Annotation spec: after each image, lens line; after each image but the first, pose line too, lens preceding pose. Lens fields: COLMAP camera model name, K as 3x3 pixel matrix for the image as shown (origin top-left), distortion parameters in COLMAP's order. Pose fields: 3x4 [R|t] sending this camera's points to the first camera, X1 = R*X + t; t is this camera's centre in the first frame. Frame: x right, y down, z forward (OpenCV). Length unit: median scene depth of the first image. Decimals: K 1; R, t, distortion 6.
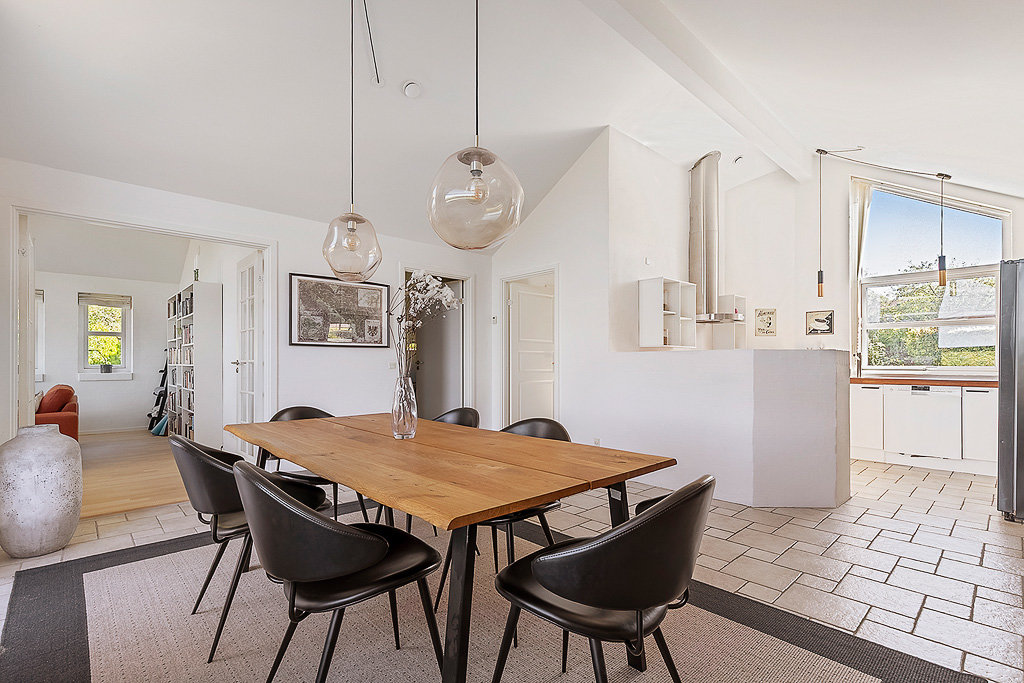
lens RADIAL K [[467.1, 0, 494.3], [0, 467.1, 371.3], [0, 0, 1]] dist [0.003649, -0.000011]
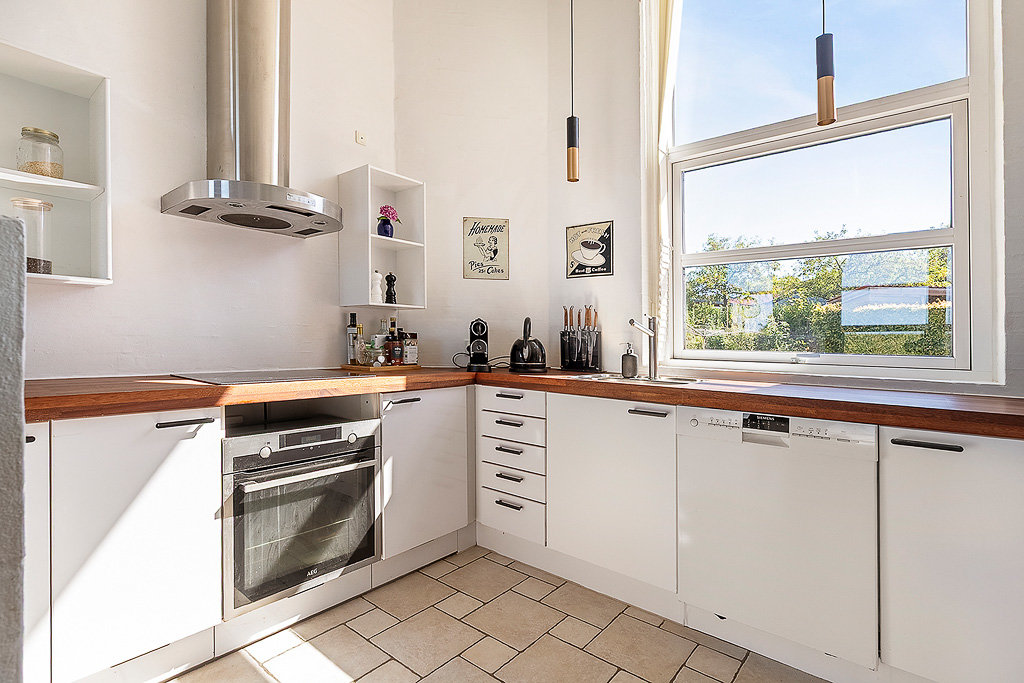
lens RADIAL K [[485.6, 0, 512.8], [0, 485.6, 338.3], [0, 0, 1]] dist [-0.001079, 0.000114]
pose [[0.988014, 0.017398, 0.153379, 0.558291], [-0.013934, 0.999624, -0.023628, -0.009590], [-0.153732, 0.021208, 0.987885, 0.566039]]
